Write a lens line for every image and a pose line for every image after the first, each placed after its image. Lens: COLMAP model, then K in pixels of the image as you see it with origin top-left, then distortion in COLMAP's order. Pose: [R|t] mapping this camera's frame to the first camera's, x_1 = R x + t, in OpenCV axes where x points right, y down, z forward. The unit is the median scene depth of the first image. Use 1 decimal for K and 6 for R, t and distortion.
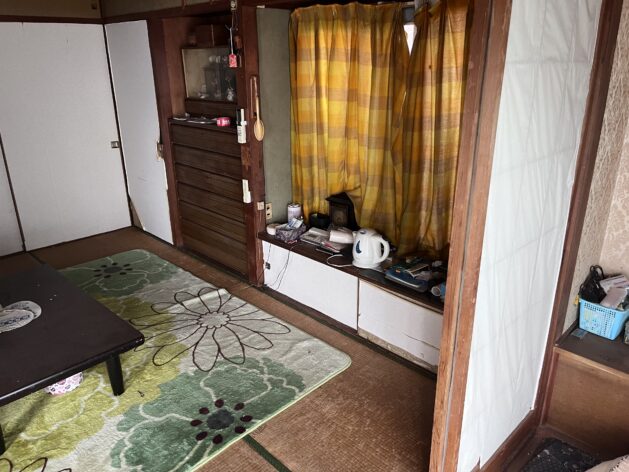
lens RADIAL K [[479.1, 0, 324.1], [0, 479.1, 238.2], [0, 0, 1]] dist [0.023518, -0.003098]
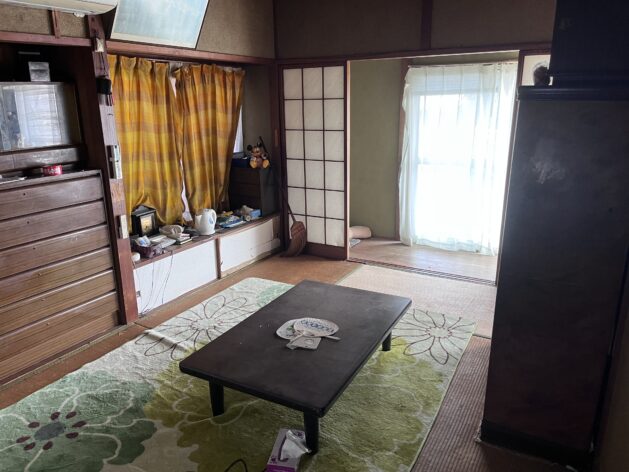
lens RADIAL K [[479.1, 0, 324.1], [0, 479.1, 238.2], [0, 0, 1]] dist [0.023518, -0.003098]
pose [[-0.277053, -0.267324, 0.922919, -1.189115], [0.333921, 0.873863, 0.353355, -0.287538], [-0.900965, 0.406080, -0.152842, 0.774457]]
